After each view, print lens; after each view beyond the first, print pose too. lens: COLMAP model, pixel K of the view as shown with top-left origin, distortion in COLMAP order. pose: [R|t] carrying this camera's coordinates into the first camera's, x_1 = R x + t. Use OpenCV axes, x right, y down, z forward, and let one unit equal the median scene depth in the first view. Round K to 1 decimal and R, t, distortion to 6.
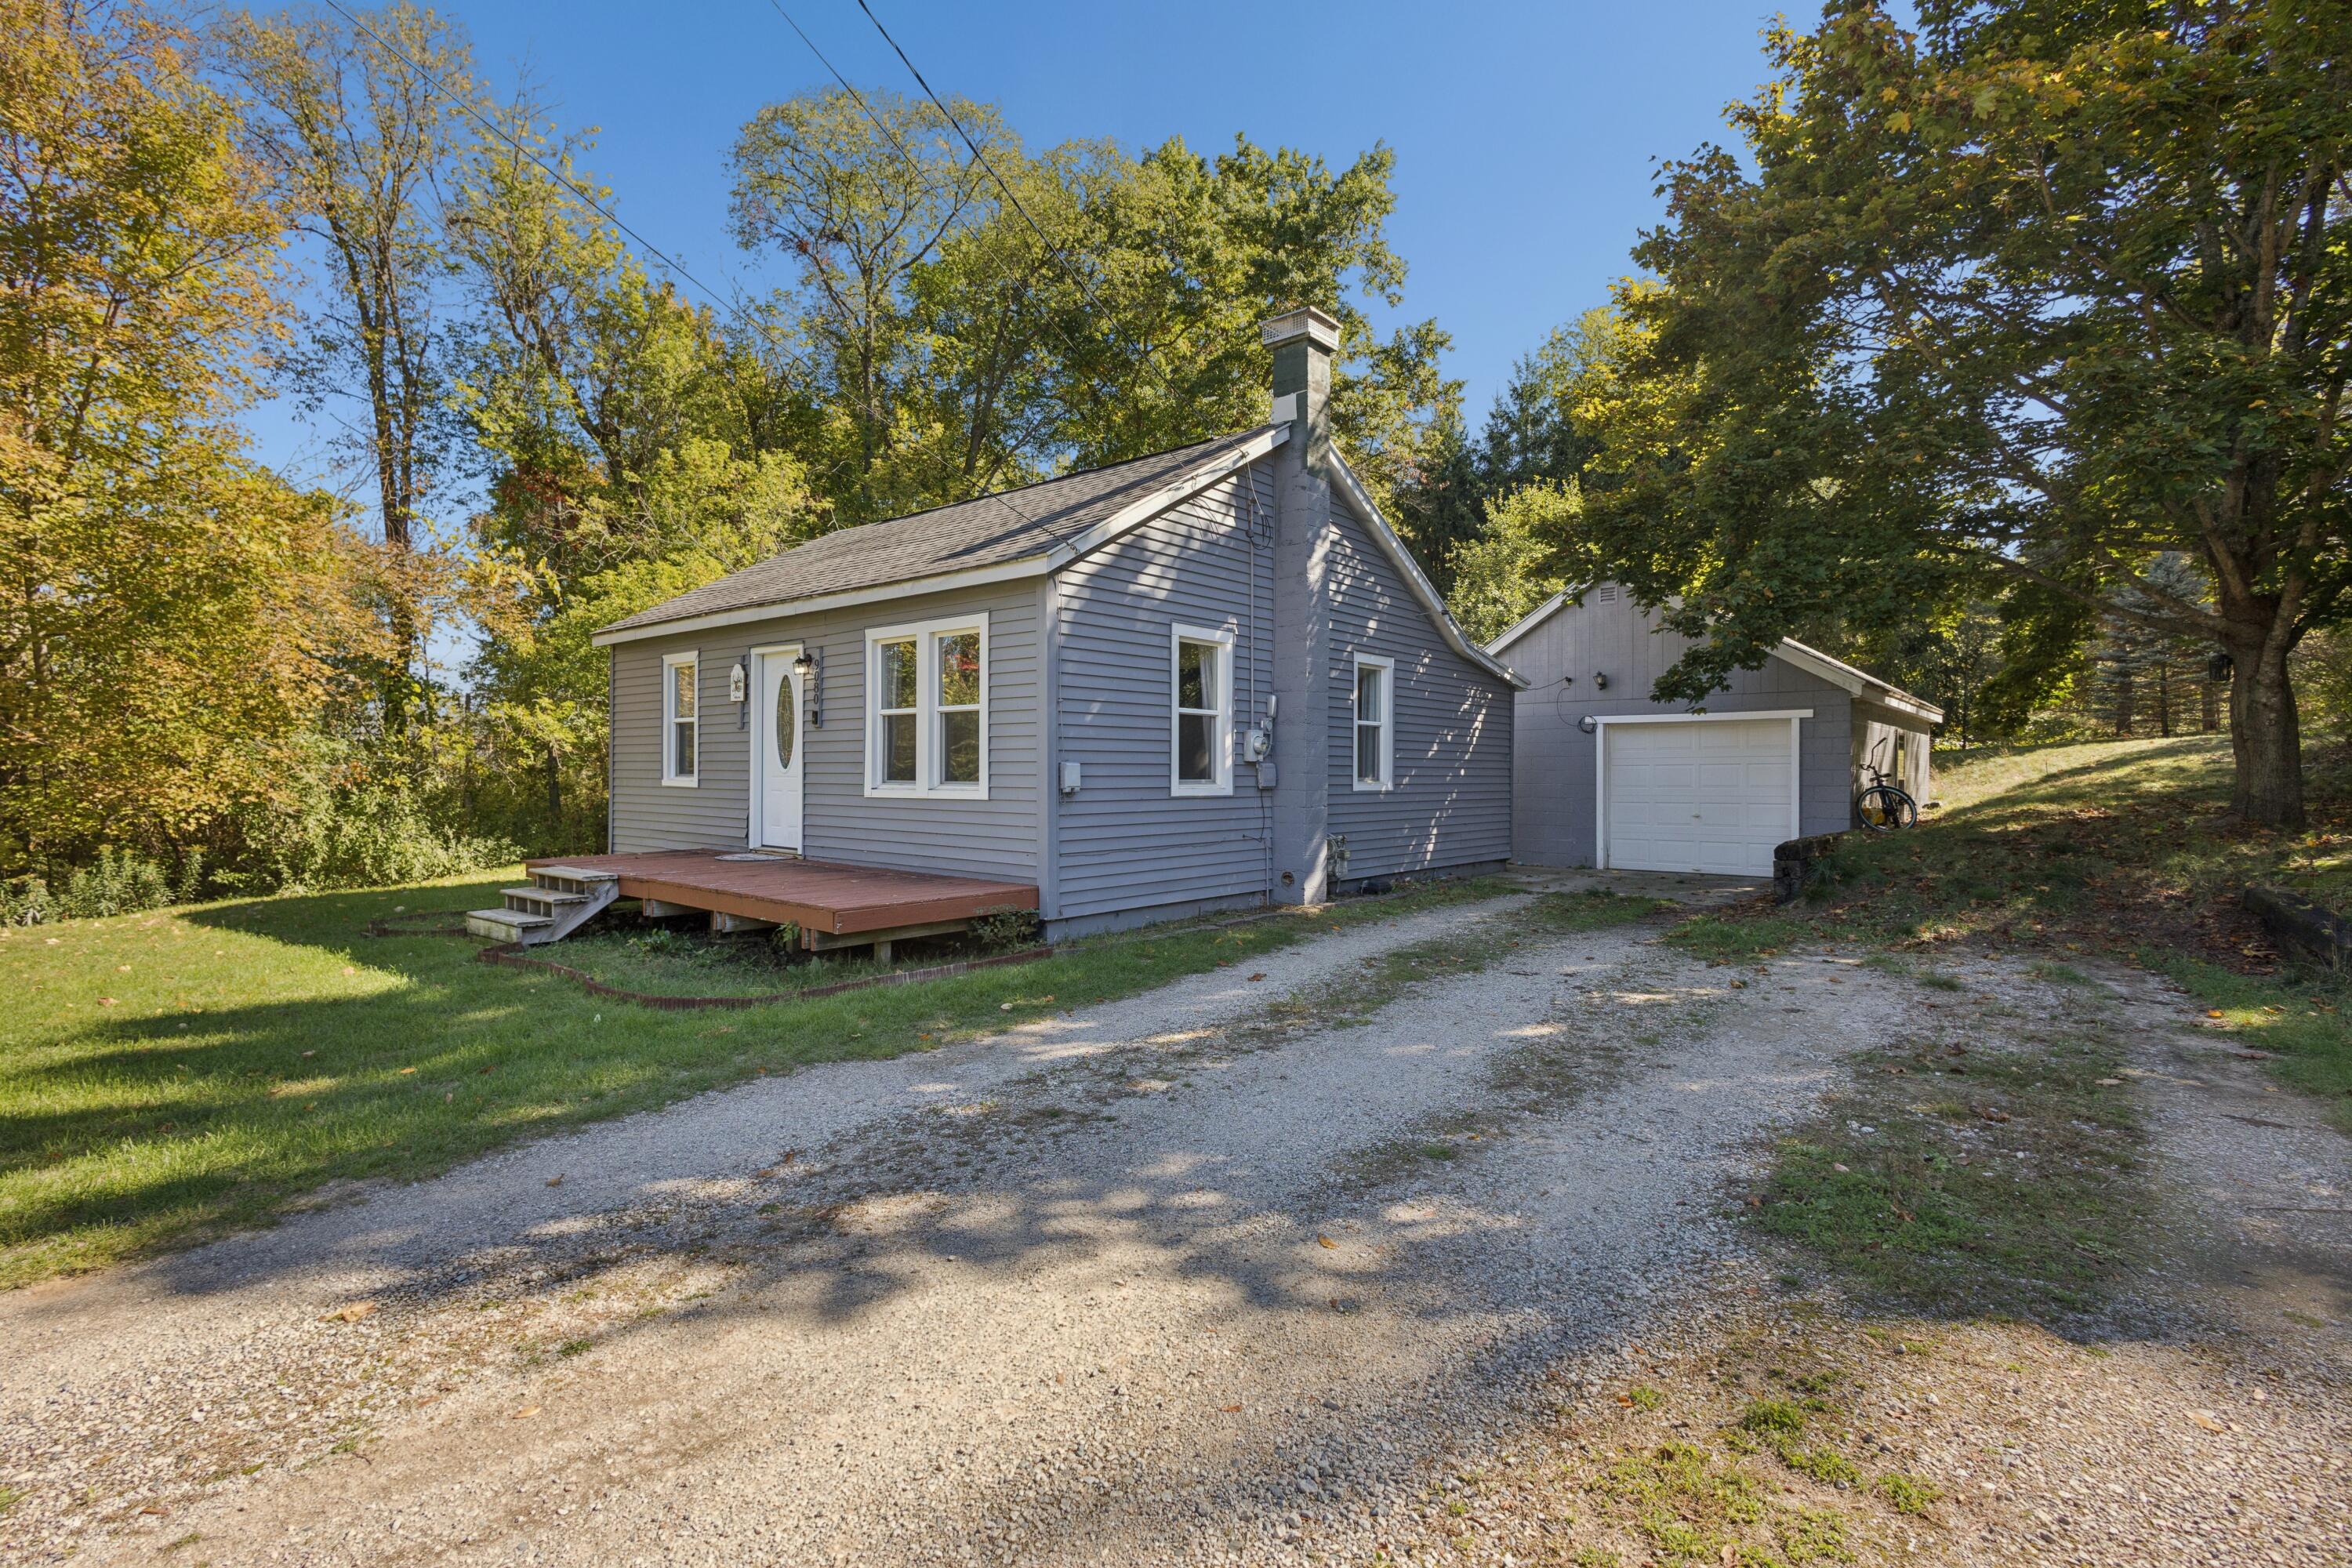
lens RADIAL K [[1085.2, 0, 1179.7], [0, 1085.2, 783.9], [0, 0, 1]] dist [-0.000835, 0.000789]
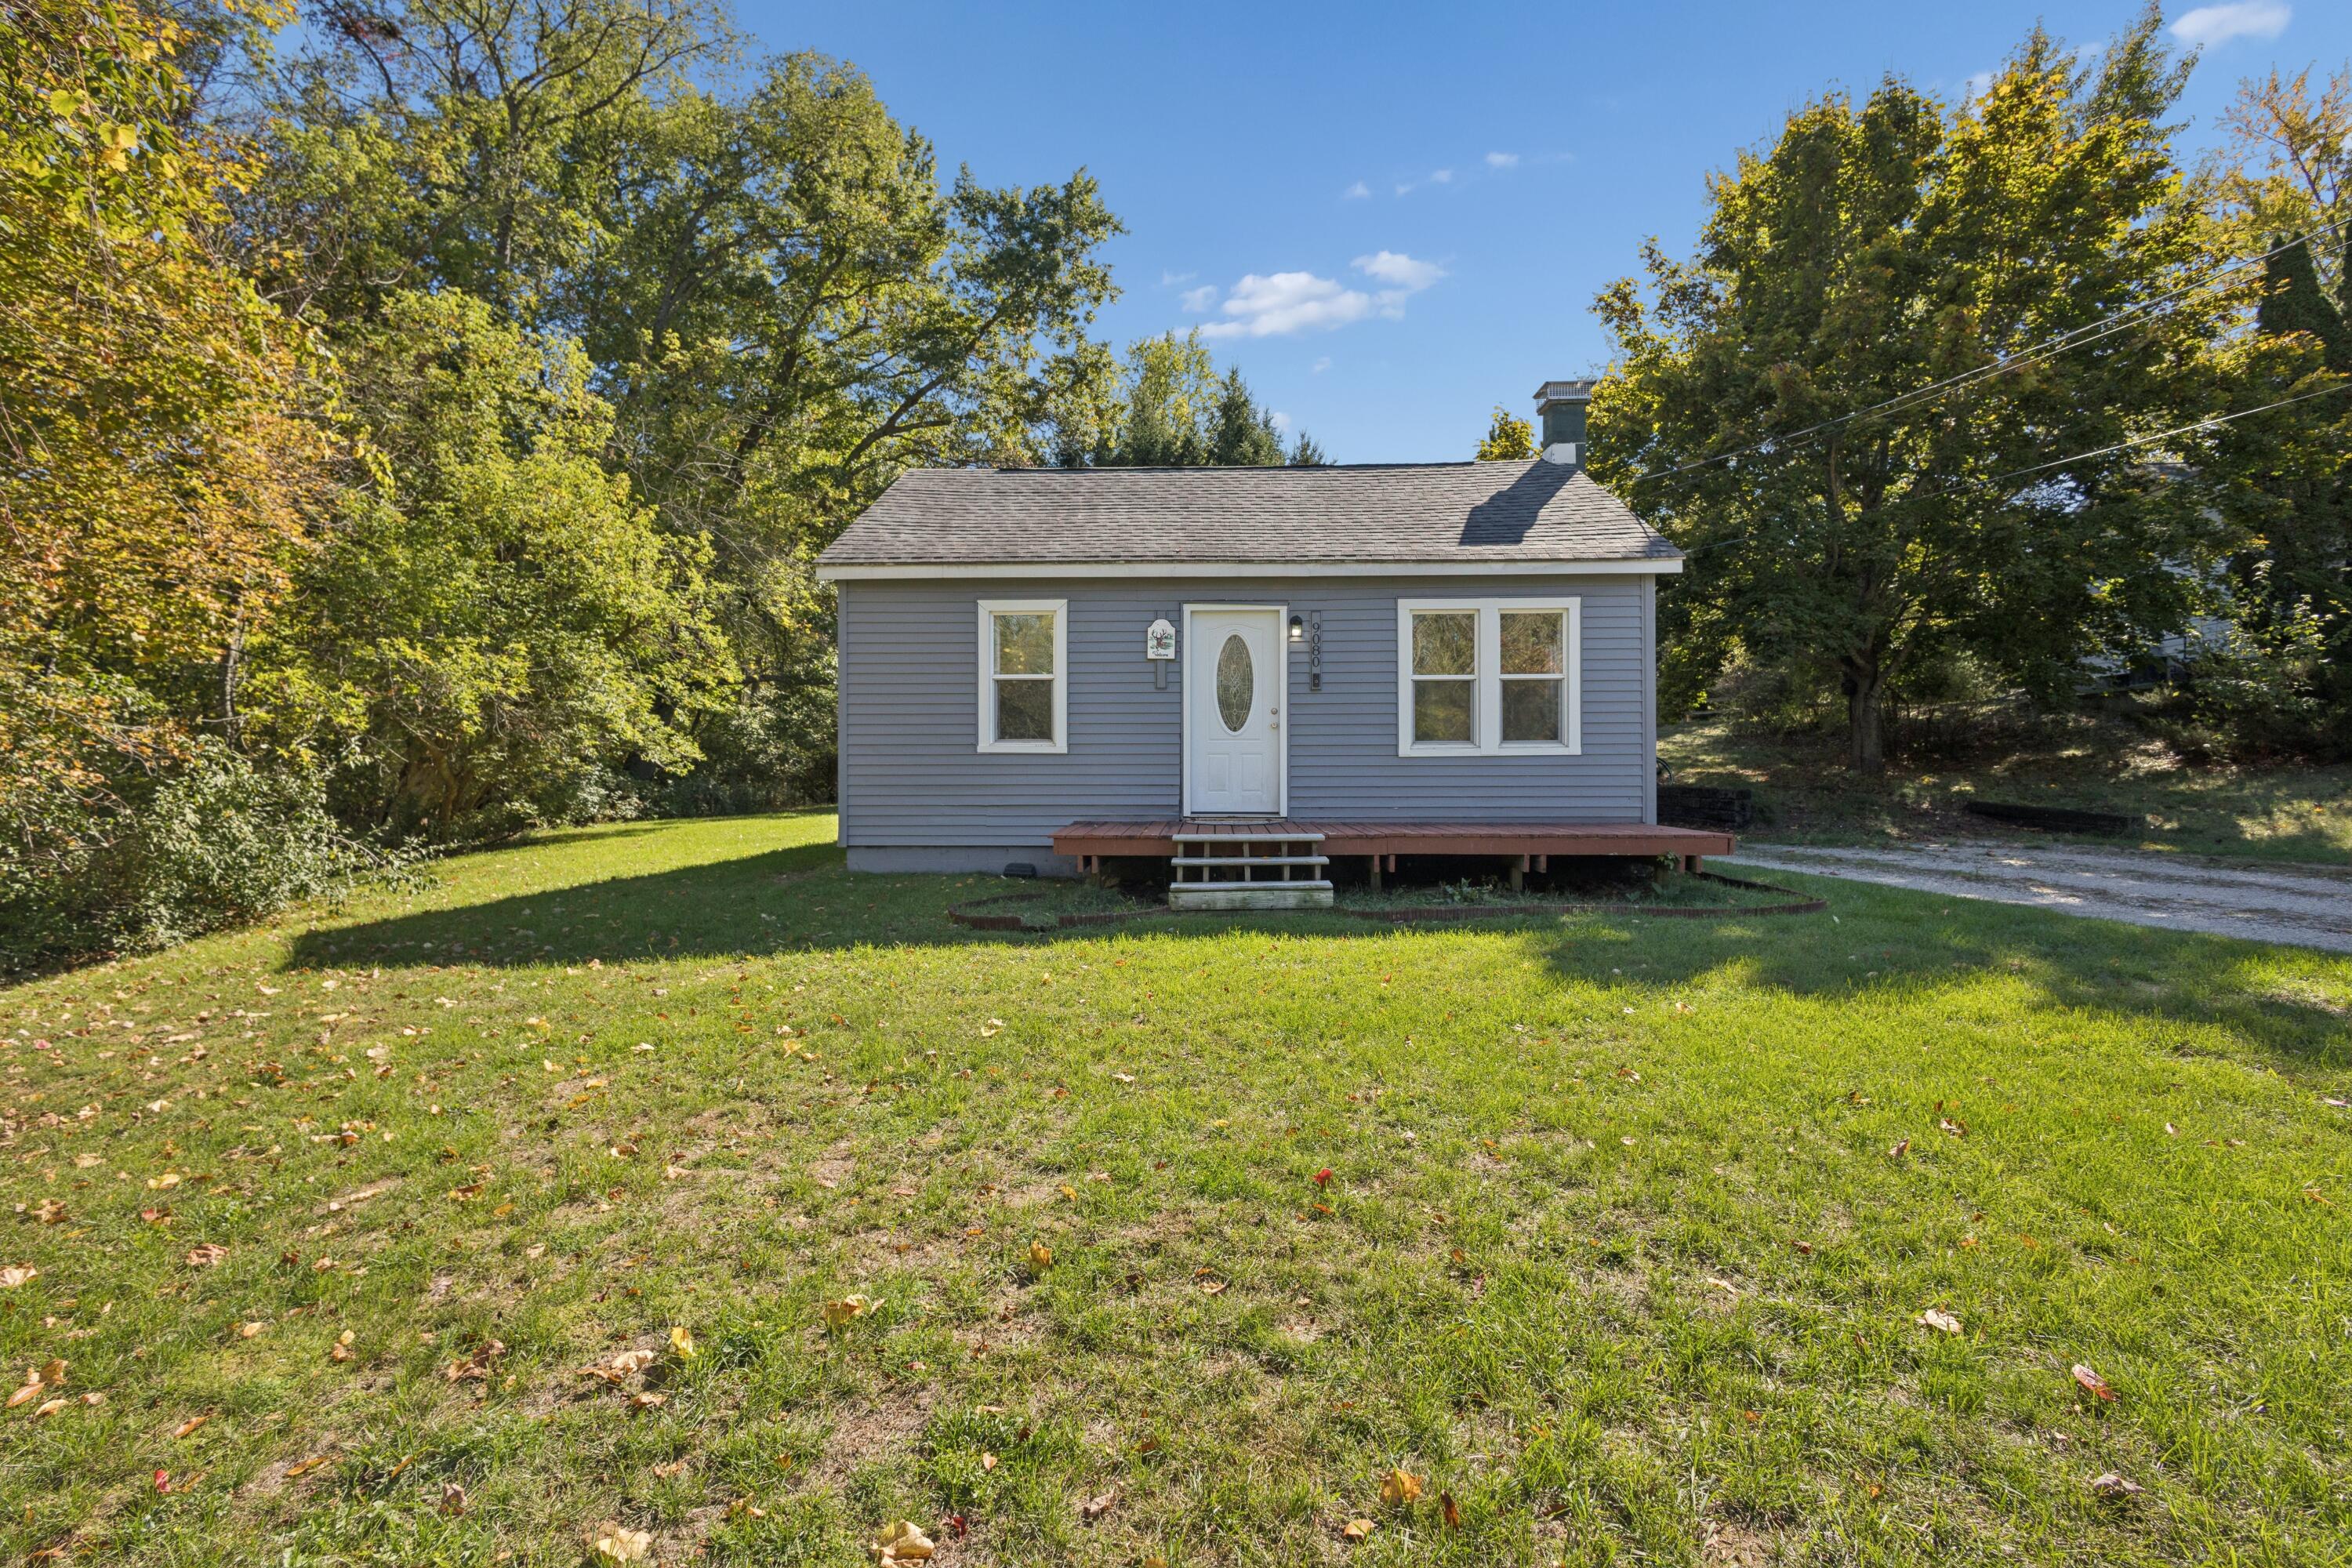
lens RADIAL K [[1085.2, 0, 1166.8], [0, 1085.2, 772.3], [0, 0, 1]] dist [-0.000835, 0.000789]
pose [[0.790638, -0.011254, 0.612180, -1.122283], [0.015322, 0.999882, -0.001407, 0.025862], [-0.612092, 0.010492, 0.790717, 0.296994]]
